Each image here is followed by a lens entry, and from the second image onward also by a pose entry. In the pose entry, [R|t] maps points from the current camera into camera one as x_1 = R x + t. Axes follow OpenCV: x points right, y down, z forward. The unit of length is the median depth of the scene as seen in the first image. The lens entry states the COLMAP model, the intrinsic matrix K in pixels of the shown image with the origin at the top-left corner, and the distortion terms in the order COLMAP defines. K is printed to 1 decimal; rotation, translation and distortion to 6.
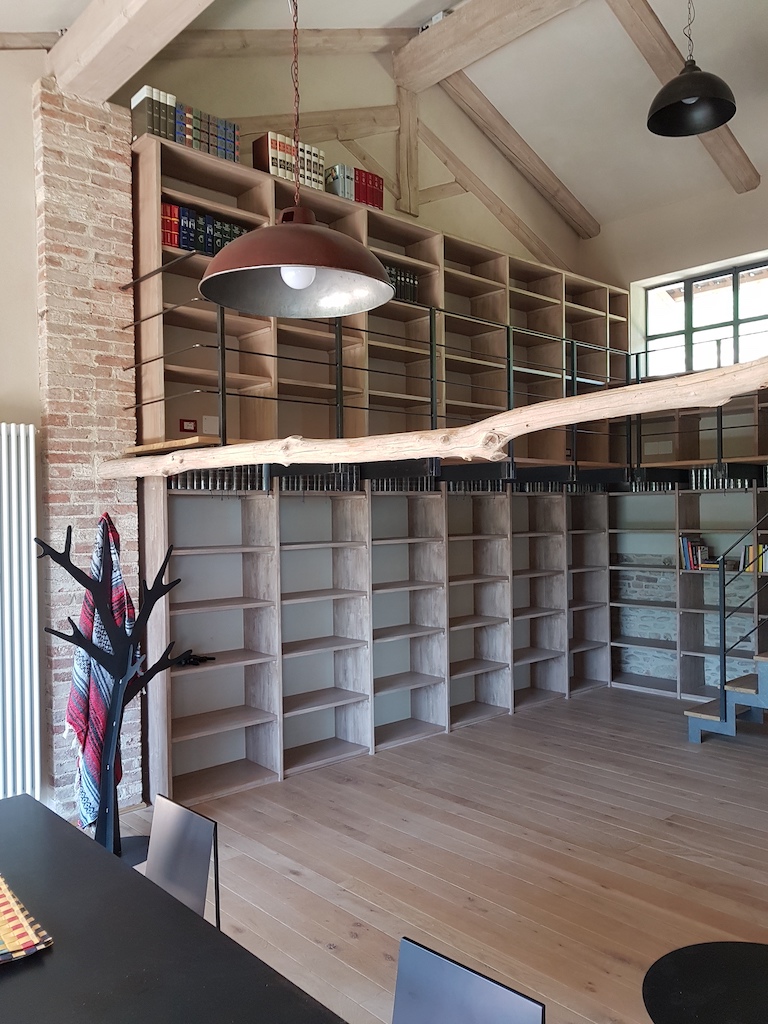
lens RADIAL K [[795.6, 0, 388.3], [0, 795.6, 506.1], [0, 0, 1]] dist [0.003422, -0.001946]
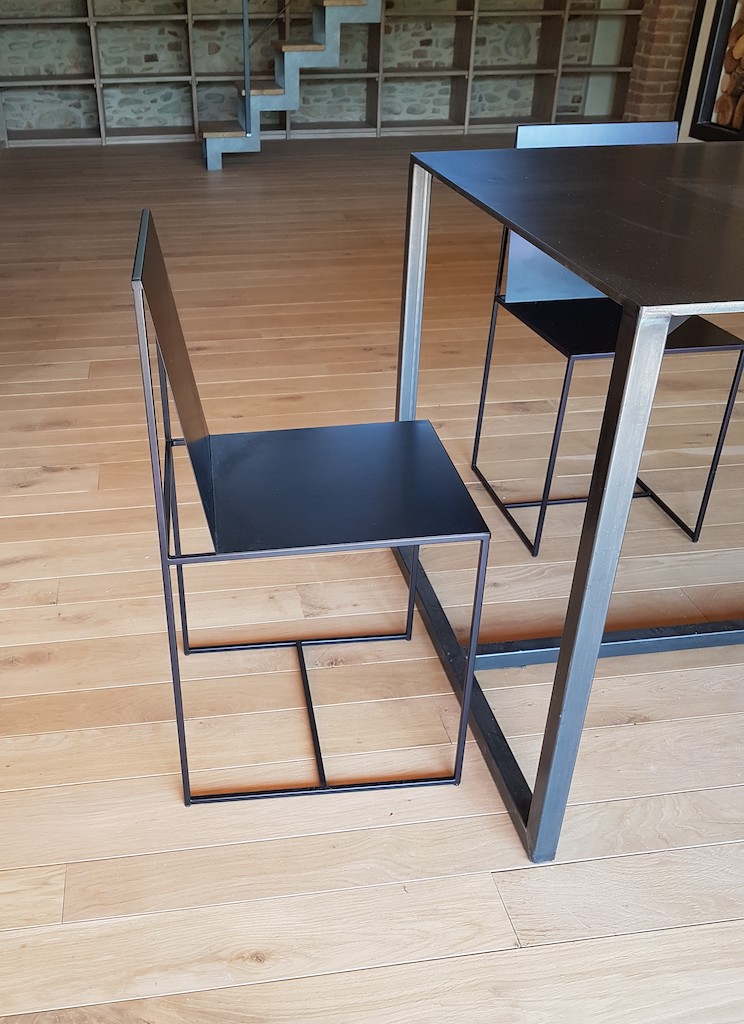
lens RADIAL K [[949.1, 0, 372.0], [0, 949.1, 512.0], [0, 0, 1]] dist [0.004275, 0.000536]
pose [[0.527560, -0.413845, 0.741898, -0.595484], [-0.008241, 0.870783, 0.491599, 0.150245], [-0.849478, -0.265462, 0.455979, 0.387781]]
